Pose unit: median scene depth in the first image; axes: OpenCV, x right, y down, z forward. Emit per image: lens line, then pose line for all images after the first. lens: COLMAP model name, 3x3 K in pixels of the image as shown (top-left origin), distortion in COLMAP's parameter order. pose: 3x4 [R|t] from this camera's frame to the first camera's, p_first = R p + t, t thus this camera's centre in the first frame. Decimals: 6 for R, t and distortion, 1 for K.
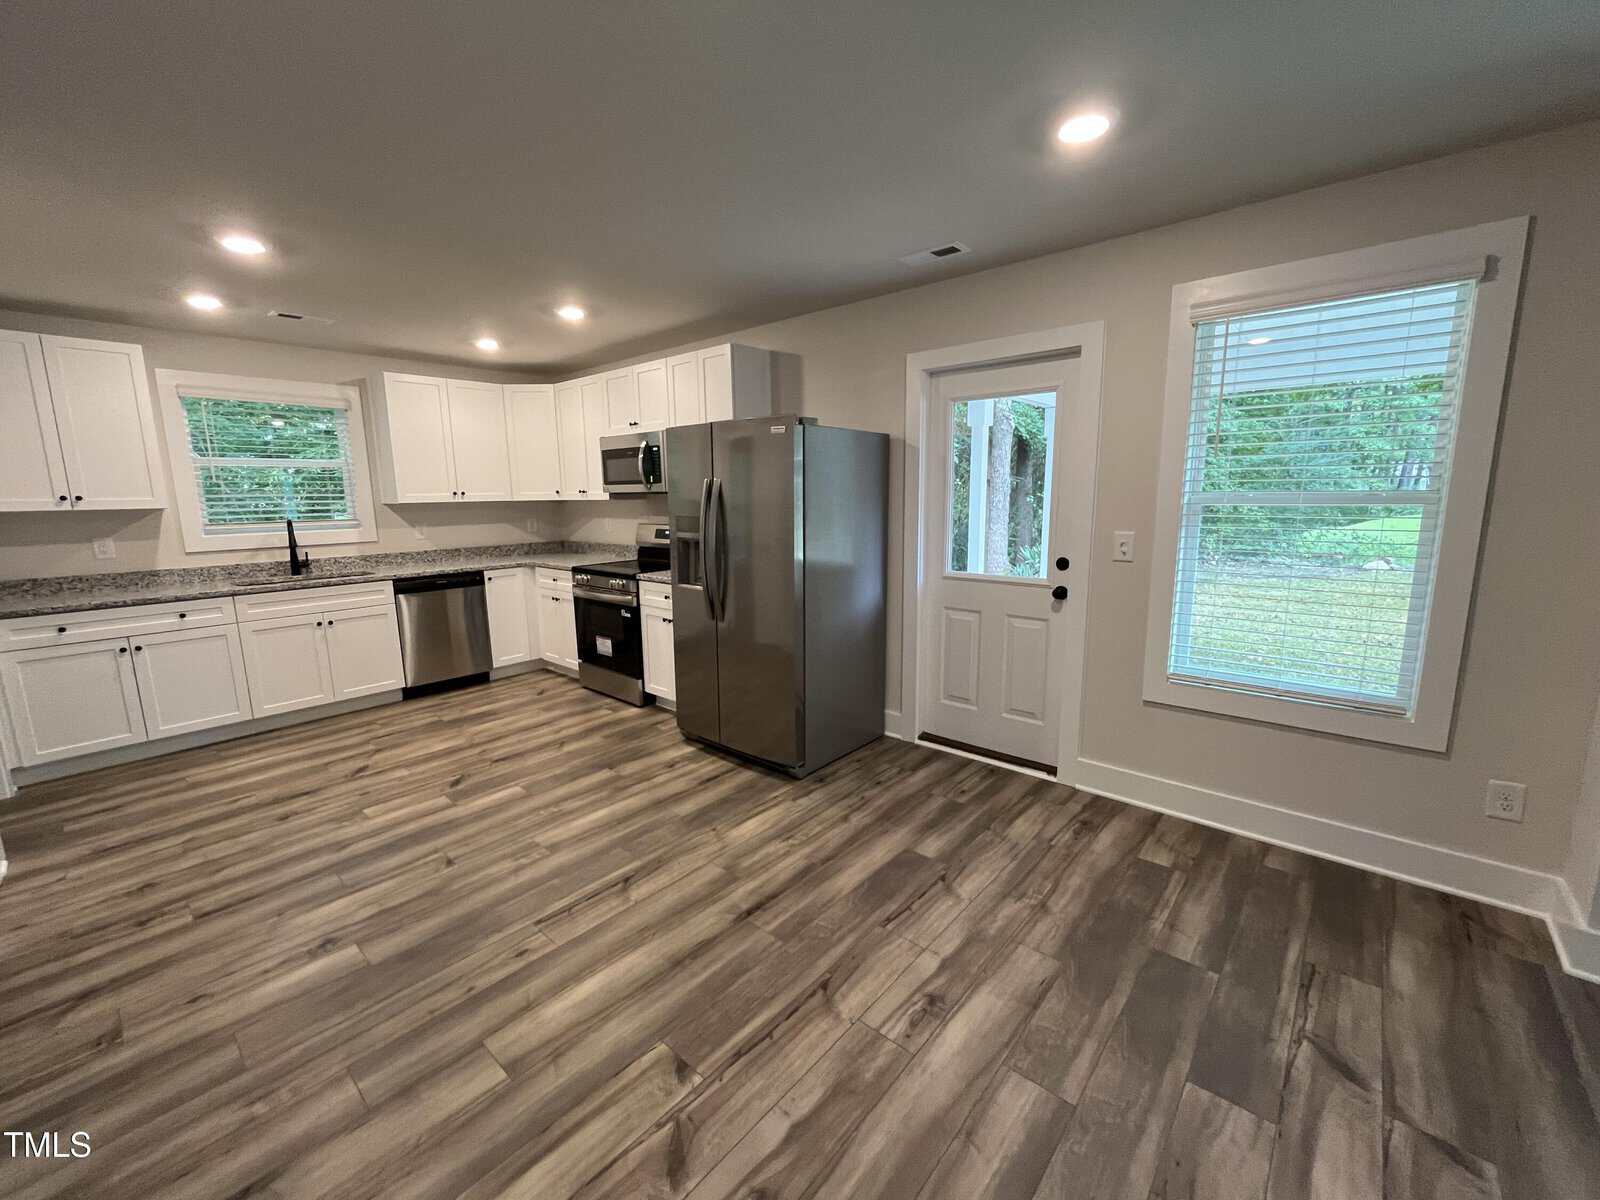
lens RADIAL K [[649.0, 0, 795.6], [0, 649.0, 600.9], [0, 0, 1]] dist [-0.002190, -0.000533]
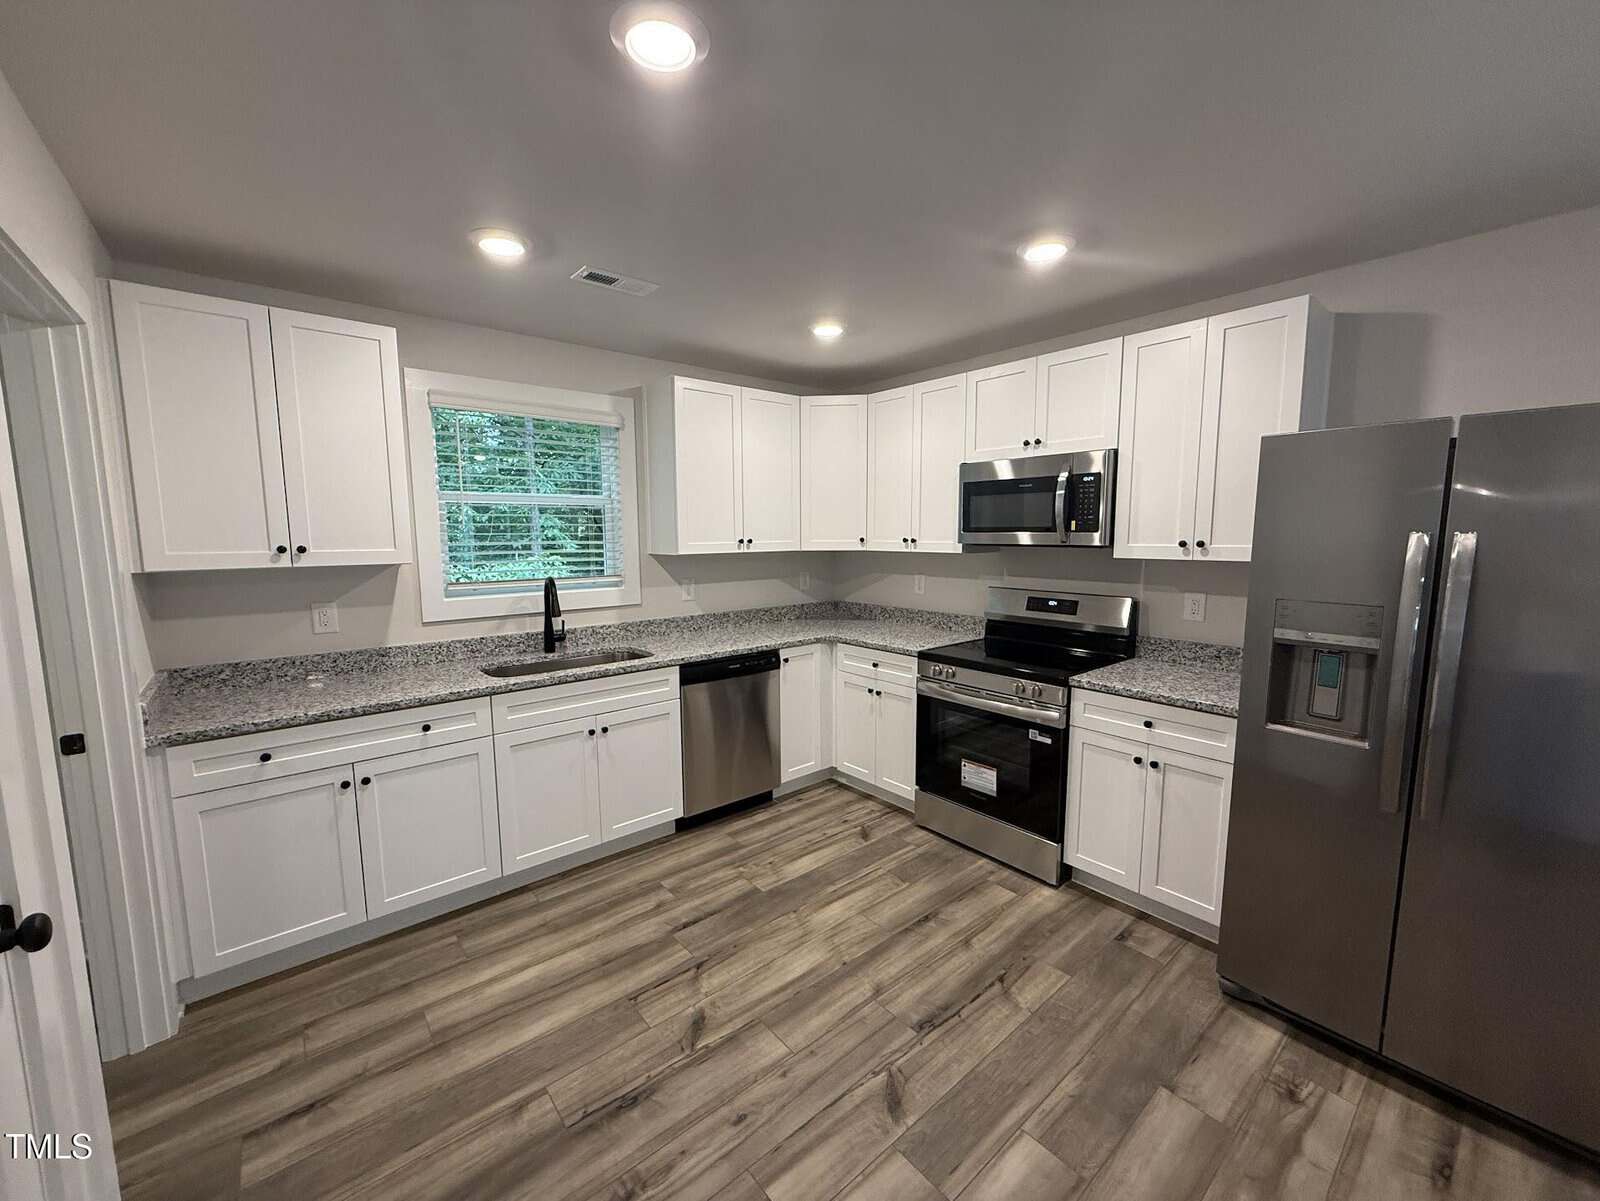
lens RADIAL K [[635.4, 0, 797.8], [0, 635.4, 603.0], [0, 0, 1]] dist [0.000089, -0.000251]
pose [[0.988391, 0.026072, -0.149675, -0.412283], [-0.033776, 0.998220, -0.049160, -0.073509], [0.148127, 0.053645, 0.987512, 0.353129]]
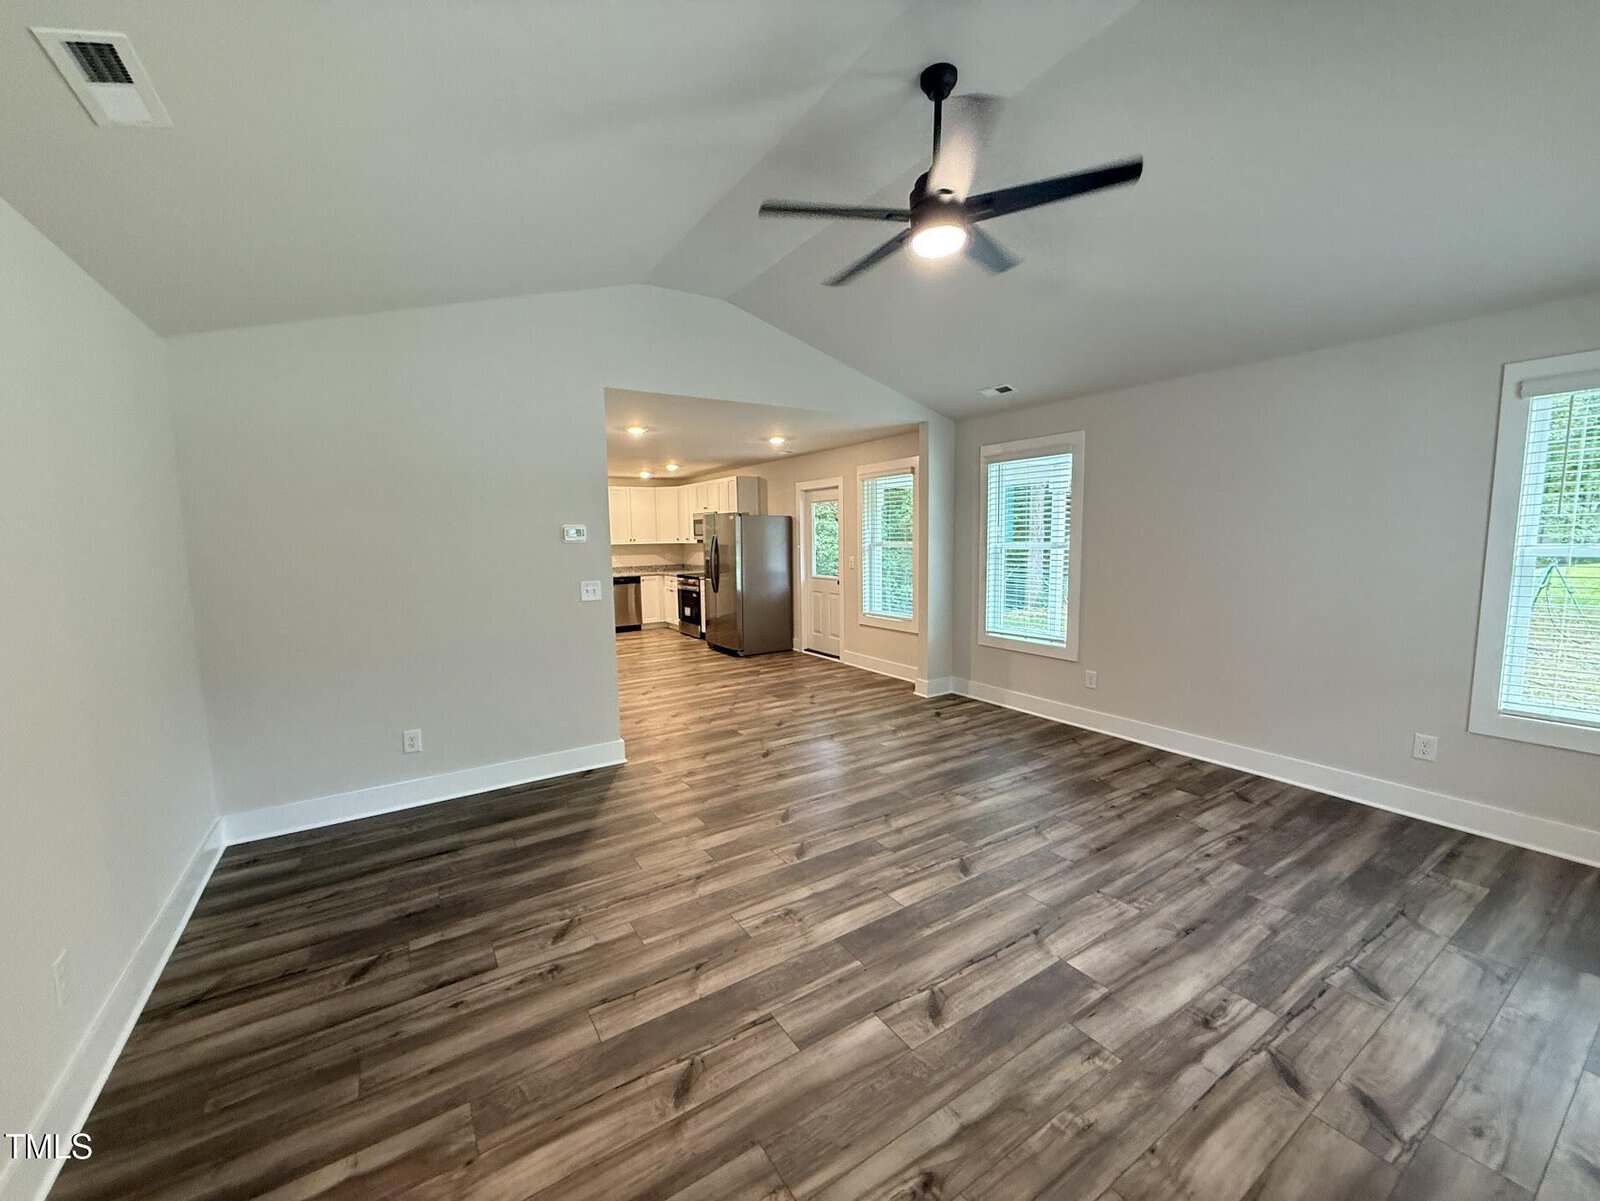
lens RADIAL K [[635.4, 0, 797.8], [0, 635.4, 603.0], [0, 0, 1]] dist [0.000089, -0.000251]
pose [[0.961903, 0.029369, -0.271808, 0.663999], [-0.044978, 0.997666, -0.051372, 0.142097], [0.269665, 0.061640, 0.960979, -0.974961]]
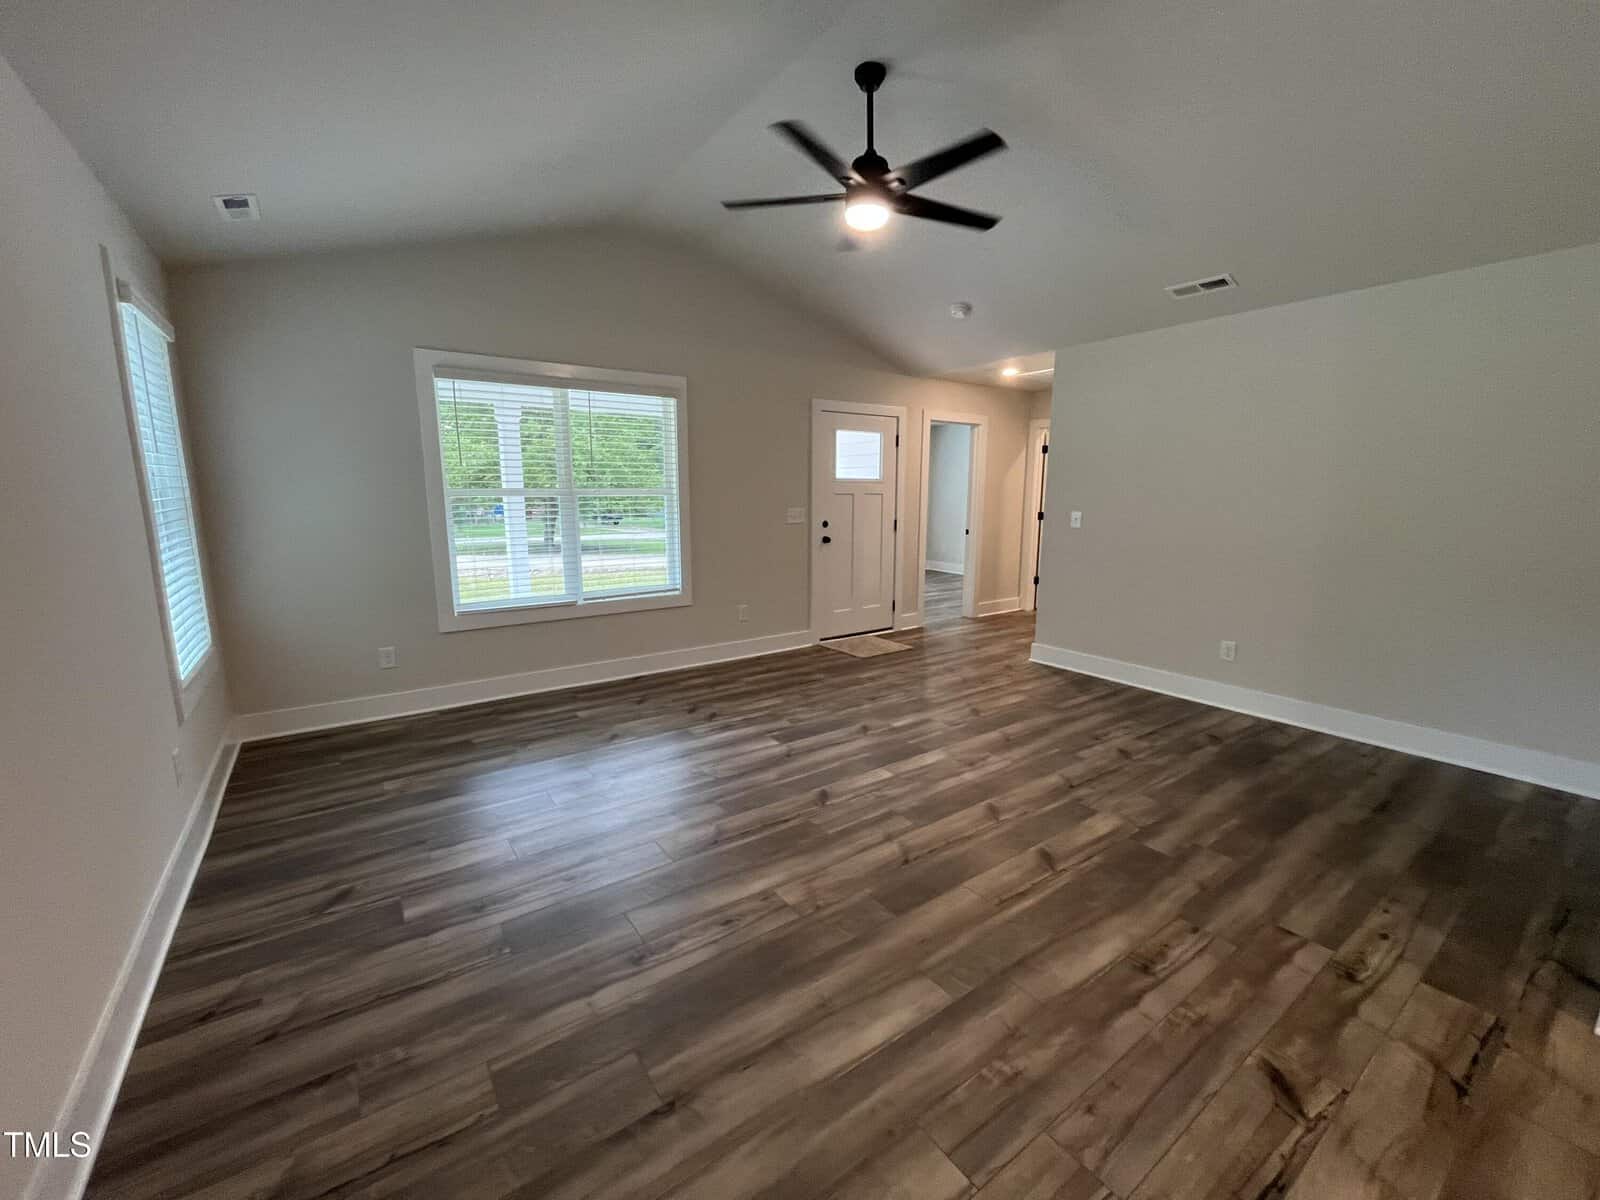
lens RADIAL K [[649.0, 0, 795.6], [0, 649.0, 600.9], [0, 0, 1]] dist [-0.002190, -0.000533]
pose [[-0.971434, -0.024194, 0.236072, 0.526234], [0.055392, 0.944192, 0.324704, -0.051556], [-0.230754, 0.328505, -0.915880, 0.326722]]
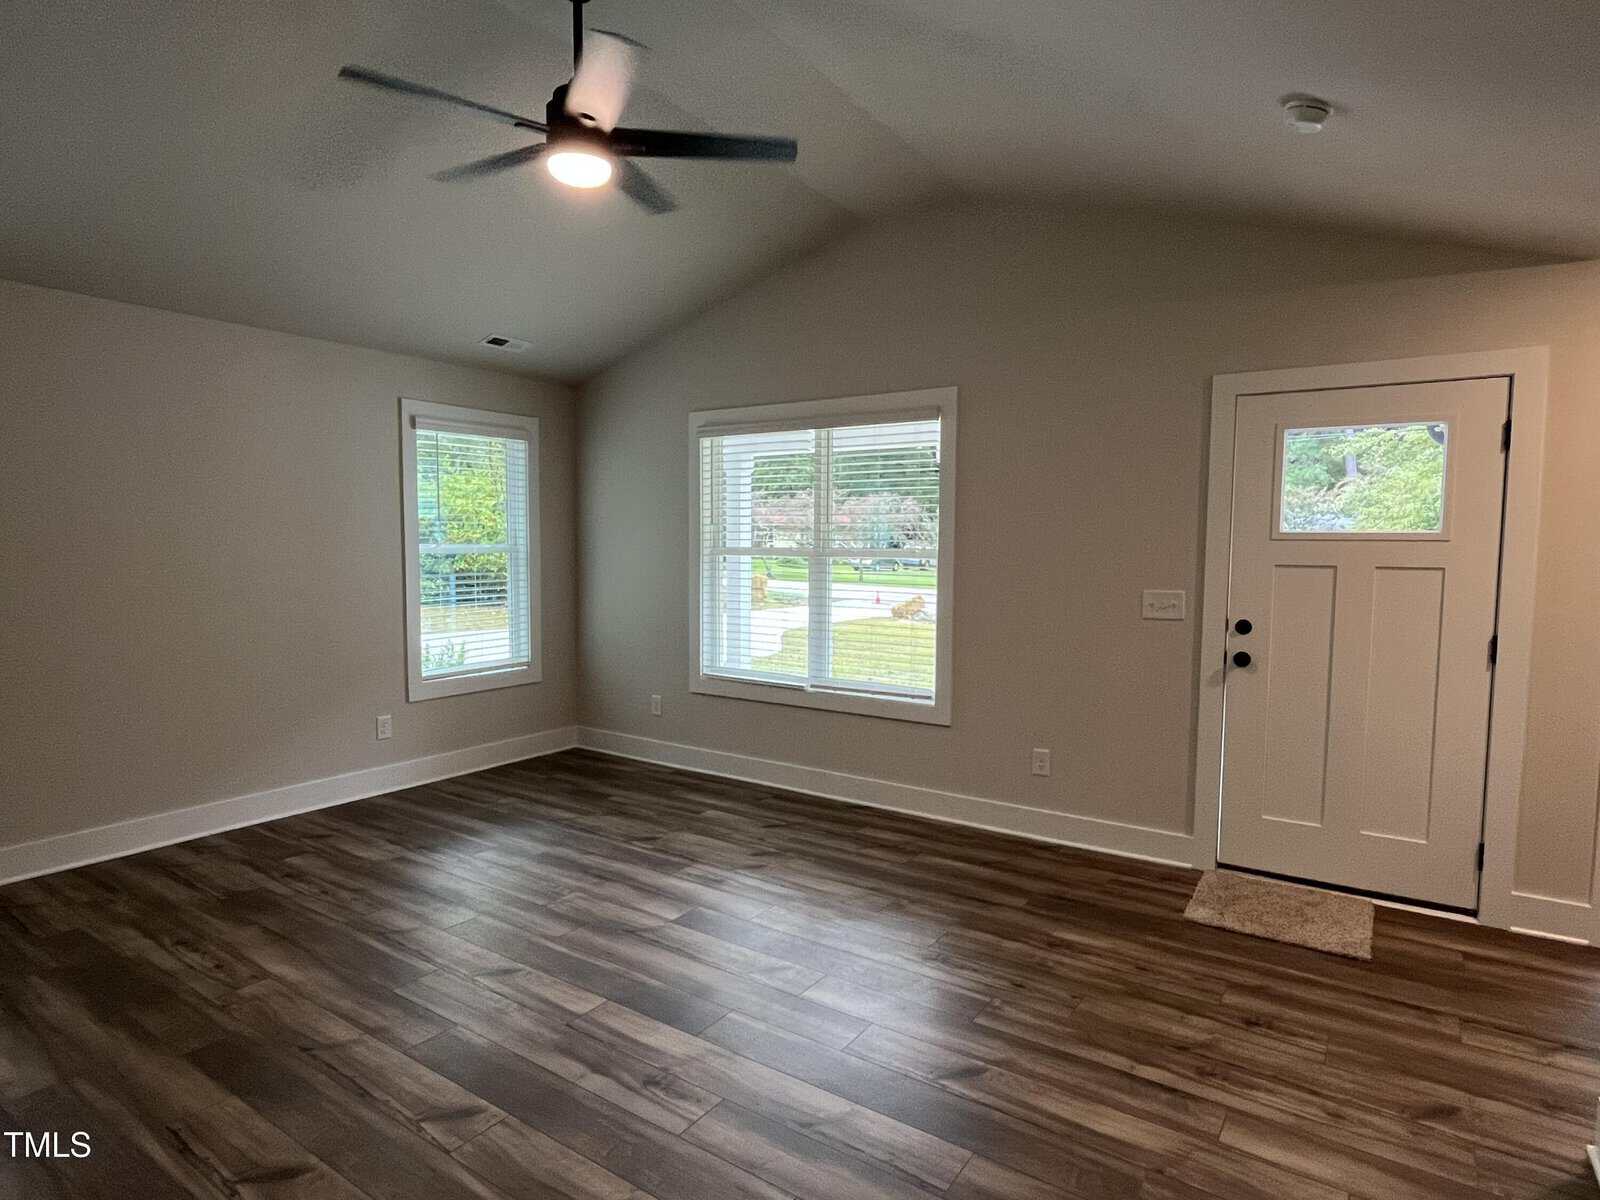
lens RADIAL K [[893.1, 0, 791.3], [0, 893.1, 611.6], [0, 0, 1]] dist [-0.003425, -0.000412]
pose [[-0.116328, -0.062721, 0.991228, -0.047674], [0.162048, 0.983433, 0.081245, 0.081422], [-0.979902, 0.170078, -0.104237, -0.458752]]
